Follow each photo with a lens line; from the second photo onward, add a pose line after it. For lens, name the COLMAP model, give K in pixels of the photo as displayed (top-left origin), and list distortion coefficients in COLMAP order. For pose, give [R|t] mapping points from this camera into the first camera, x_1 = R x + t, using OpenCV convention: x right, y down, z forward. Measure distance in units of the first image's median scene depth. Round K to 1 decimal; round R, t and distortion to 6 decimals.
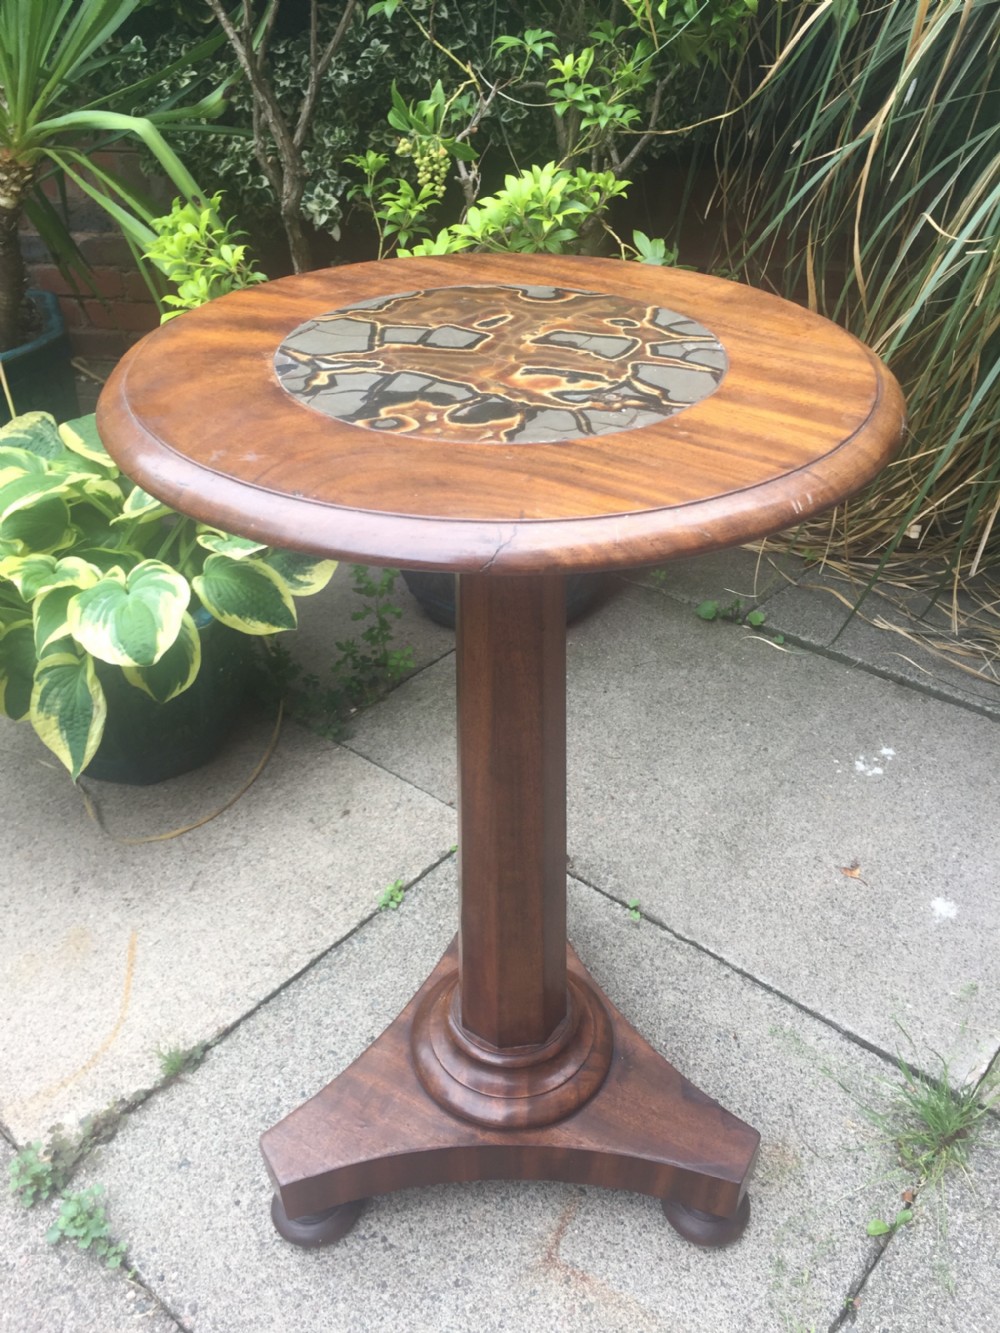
lens RADIAL K [[1153.6, 0, 514.1], [0, 1153.6, 678.7], [0, 0, 1]] dist [0.076733, -0.122079]
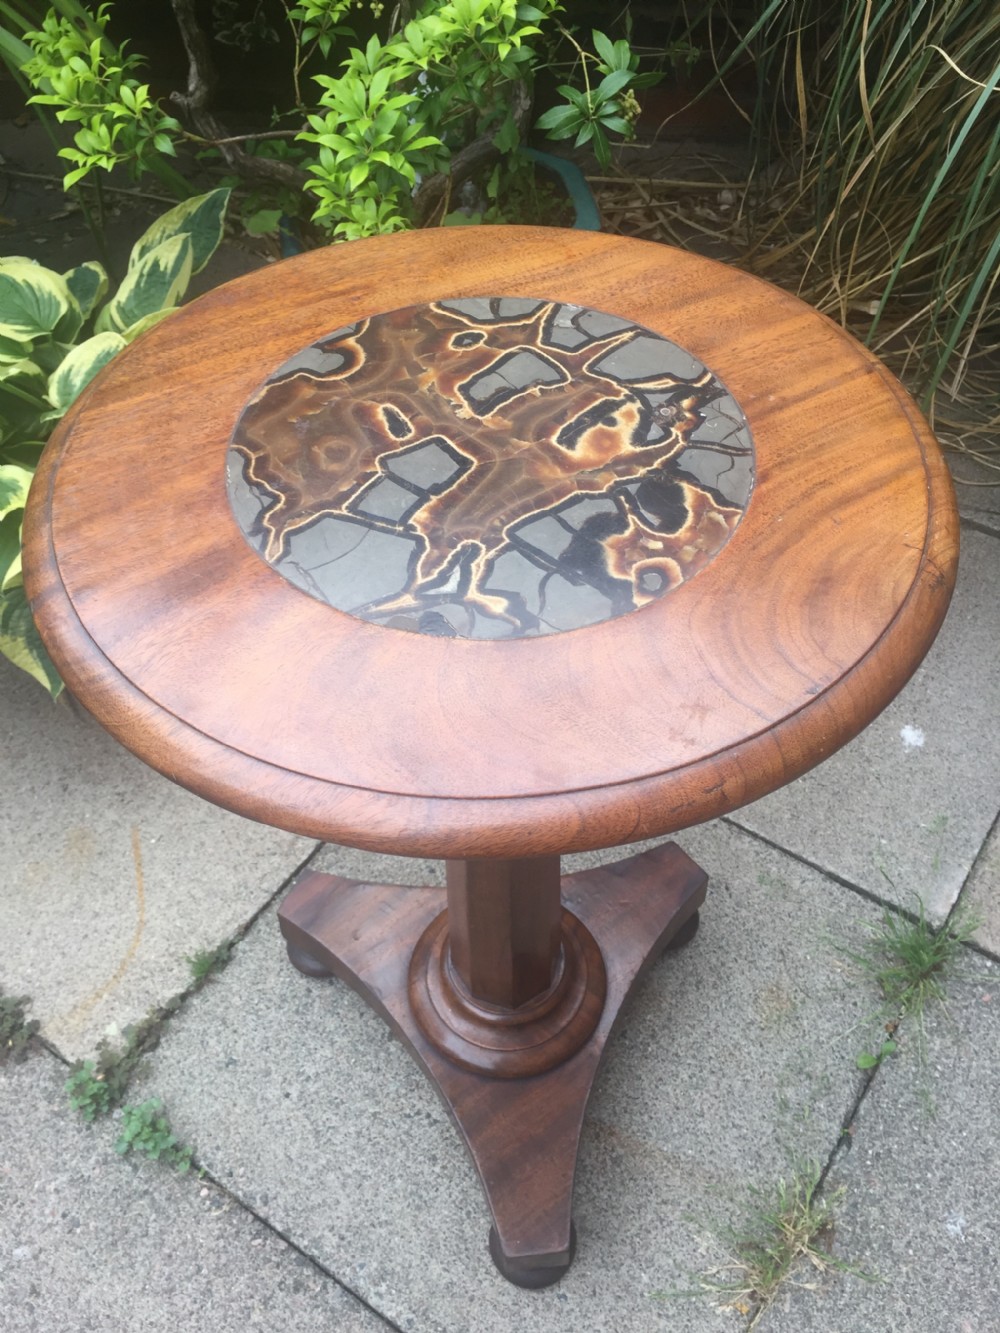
lens RADIAL K [[1153.6, 0, 510.6], [0, 1153.6, 675.0], [0, 0, 1]] dist [0.076733, -0.122079]
pose [[0.994752, -0.081190, 0.062258, -0.059373], [0.061426, 0.960560, 0.271202, -0.183682], [-0.081822, -0.265955, 0.960507, 0.043028]]
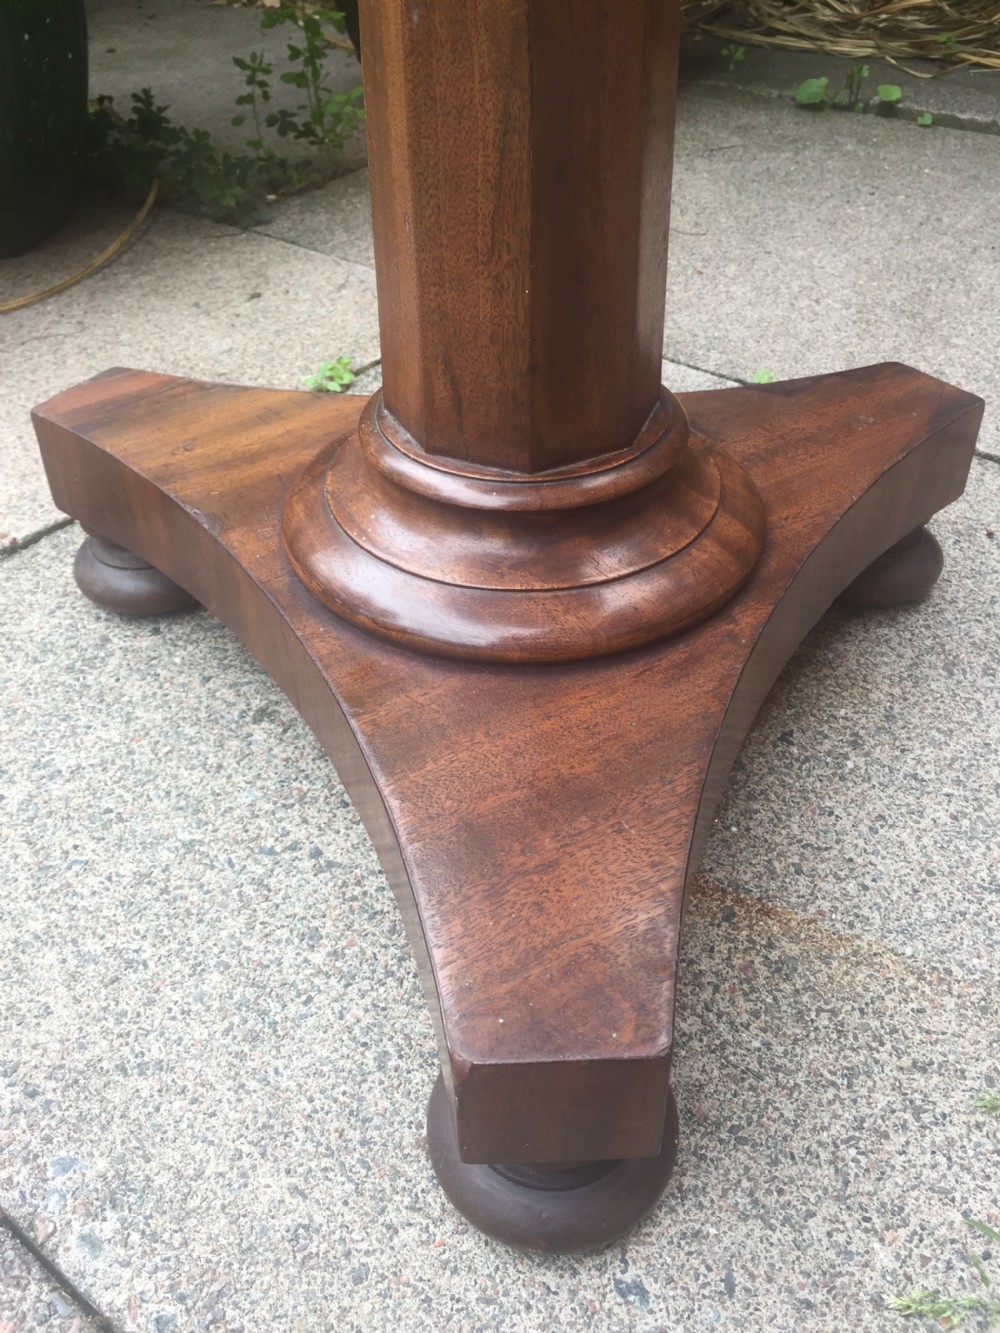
lens RADIAL K [[1153.6, 0, 510.5], [0, 1153.6, 680.2], [0, 0, 1]] dist [0.076733, -0.122079]
pose [[0.999597, -0.023341, 0.016155, -0.035599], [0.021695, 0.995198, 0.095451, 0.322131], [-0.018305, -0.095062, 0.995303, 0.480866]]
